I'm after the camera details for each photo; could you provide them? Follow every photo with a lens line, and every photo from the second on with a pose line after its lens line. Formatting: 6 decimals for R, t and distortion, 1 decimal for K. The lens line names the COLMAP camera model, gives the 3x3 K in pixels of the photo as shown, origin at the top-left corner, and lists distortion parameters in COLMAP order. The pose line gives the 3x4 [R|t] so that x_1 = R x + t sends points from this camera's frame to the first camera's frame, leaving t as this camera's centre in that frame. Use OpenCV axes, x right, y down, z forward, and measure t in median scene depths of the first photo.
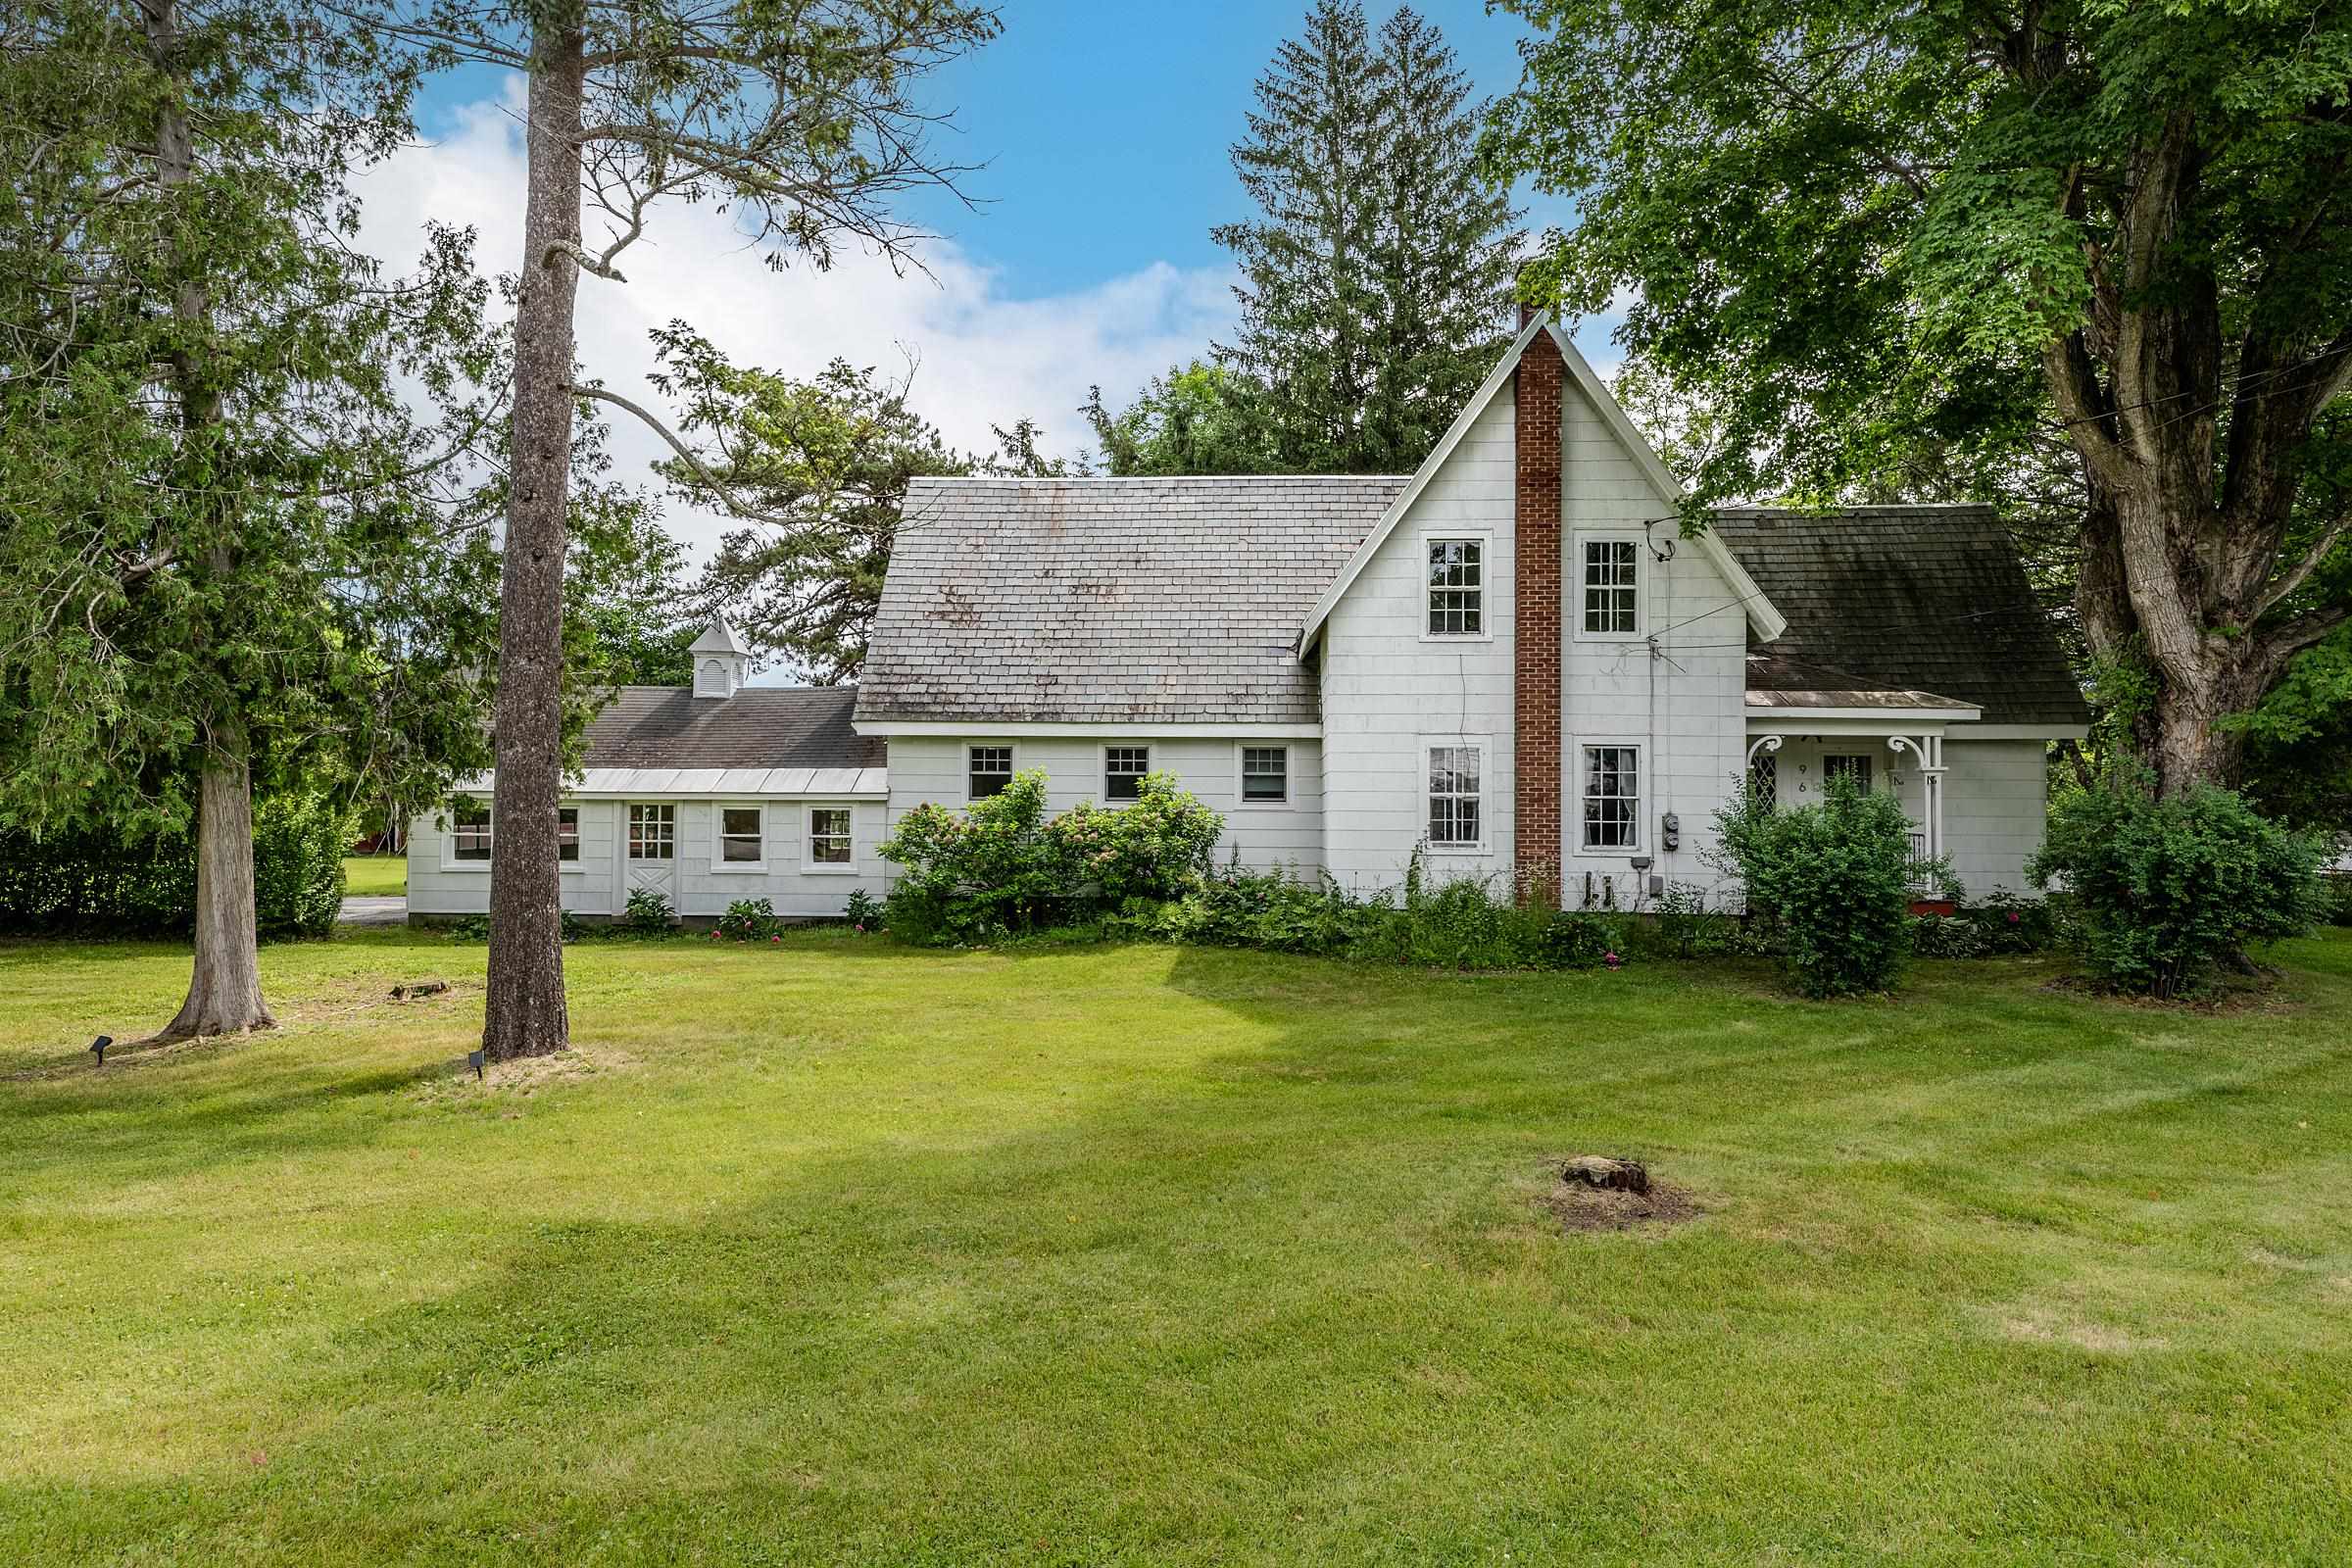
lens RADIAL K [[1465.1, 0, 1175.1], [0, 1465.1, 787.9], [0, 0, 1]] dist [0.001100, 0.000927]
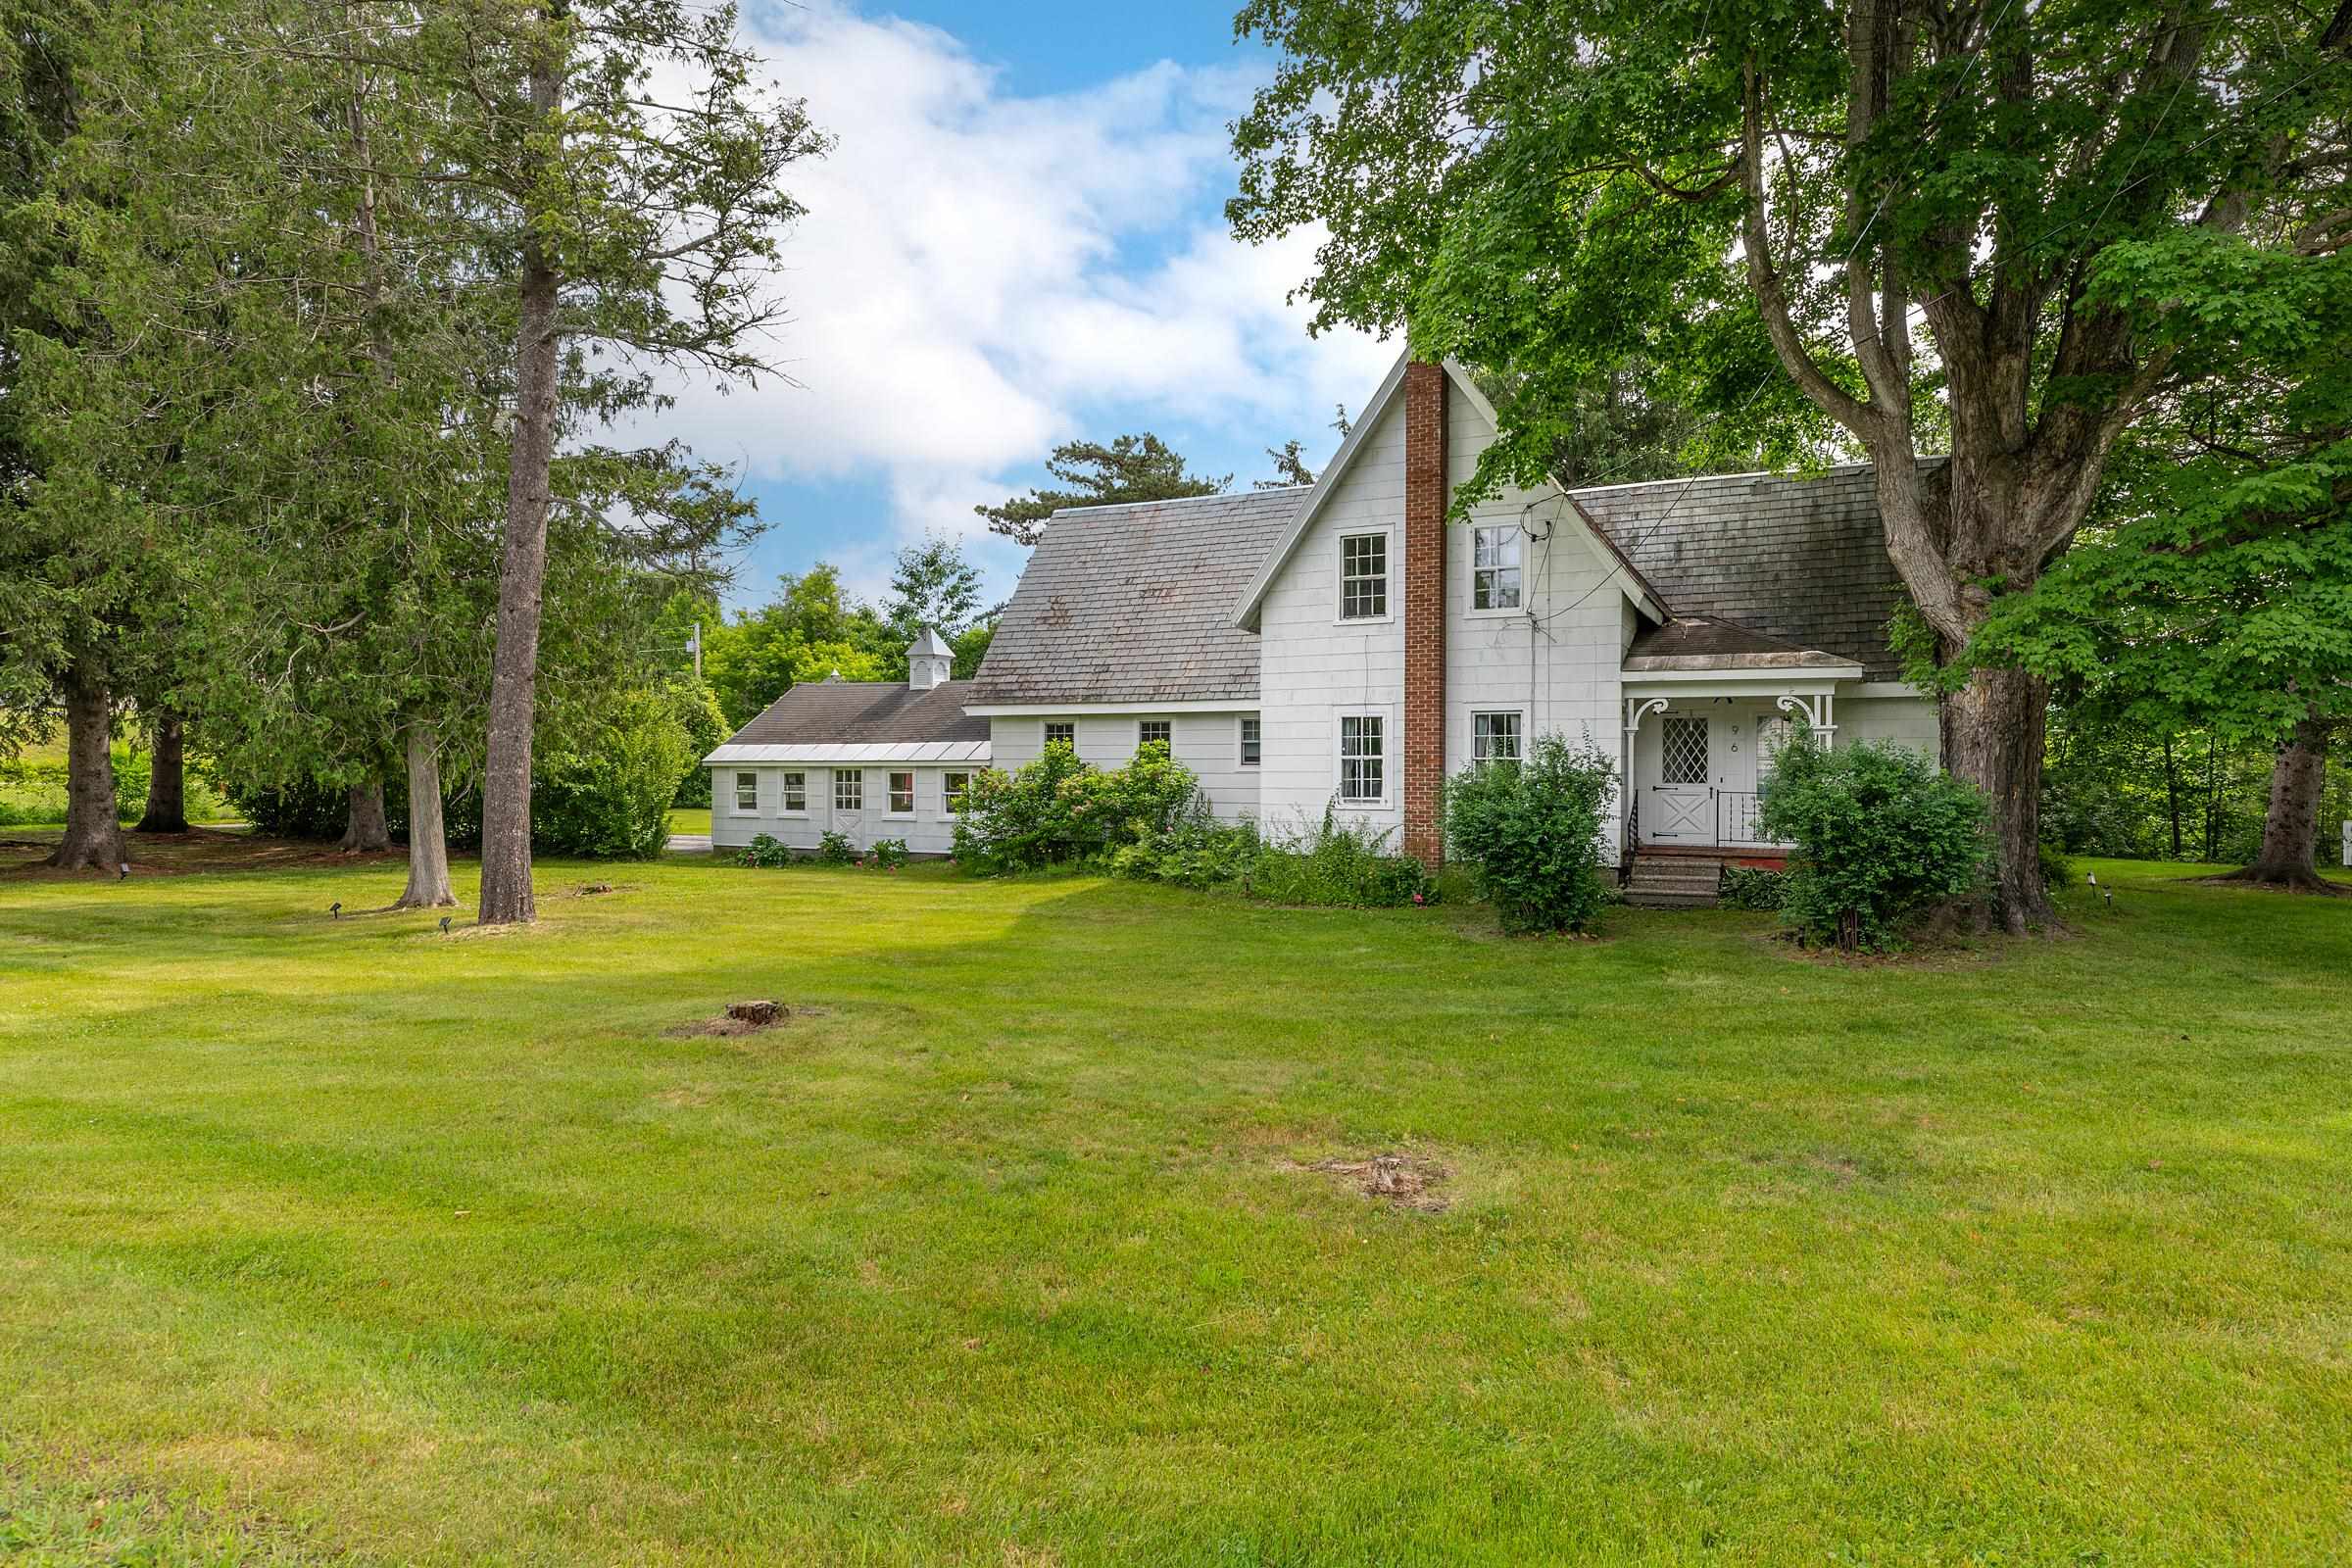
lens RADIAL K [[1332.4, 0, 1174.0], [0, 1332.4, 784.7], [0, 0, 1]] dist [0.002067, 0.000078]
pose [[0.914811, -0.000269, -0.403883, 0.475704], [0.007959, 0.999818, 0.017362, 0.006825], [0.403804, -0.019098, 0.914646, -0.019576]]
